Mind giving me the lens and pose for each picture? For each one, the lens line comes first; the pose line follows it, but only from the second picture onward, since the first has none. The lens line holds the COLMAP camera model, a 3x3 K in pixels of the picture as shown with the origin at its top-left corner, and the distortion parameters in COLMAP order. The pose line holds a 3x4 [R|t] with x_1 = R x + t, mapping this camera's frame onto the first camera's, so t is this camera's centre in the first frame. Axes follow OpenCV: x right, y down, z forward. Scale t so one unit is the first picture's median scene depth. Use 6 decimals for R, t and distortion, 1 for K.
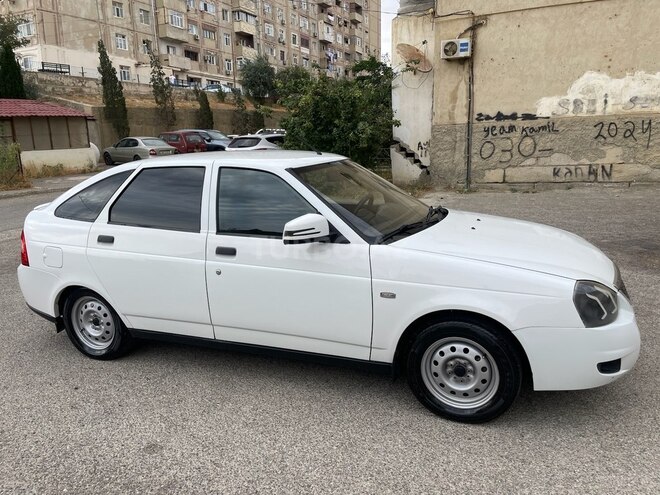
lens RADIAL K [[503.4, 0, 327.7], [0, 503.4, 247.4], [0, 0, 1]] dist [0.094911, -0.135738]
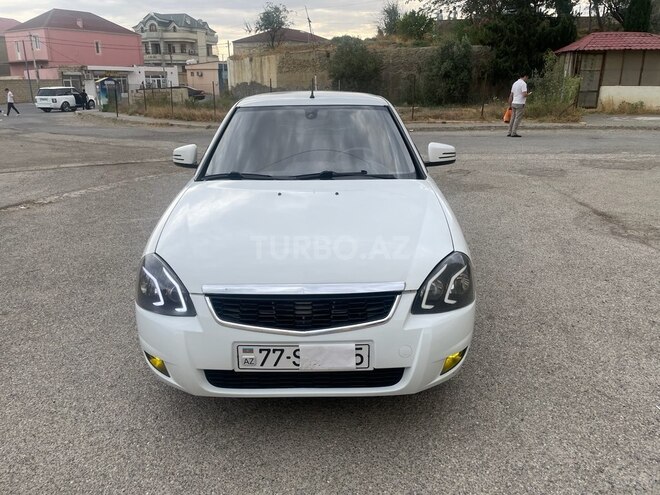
lens RADIAL K [[503.4, 0, 327.7], [0, 503.4, 247.4], [0, 0, 1]] dist [0.094911, -0.135738]
pose [[0.374682, 0.315223, -0.871922, 0.203970], [-0.206635, 0.945166, 0.252907, -0.034561], [0.903834, 0.085410, 0.419273, 0.132806]]
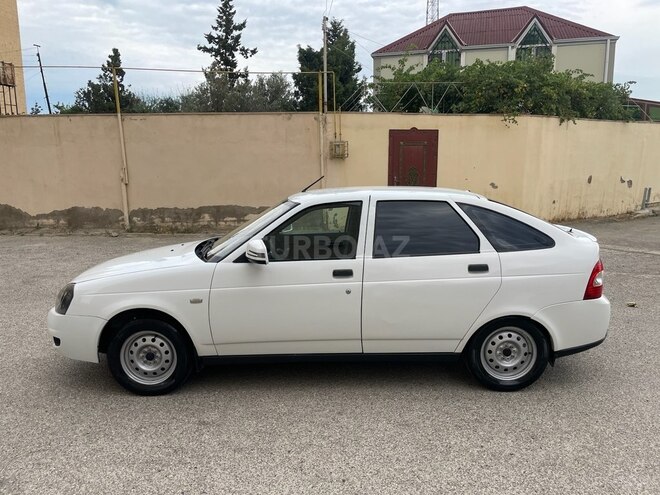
lens RADIAL K [[503.4, 0, 327.7], [0, 503.4, 247.4], [0, 0, 1]] dist [0.094911, -0.135738]
pose [[-0.923582, 0.102135, -0.369547, 0.080684], [-0.041495, 0.931575, 0.361174, -0.104260], [0.381149, 0.348908, -0.856147, 0.440177]]
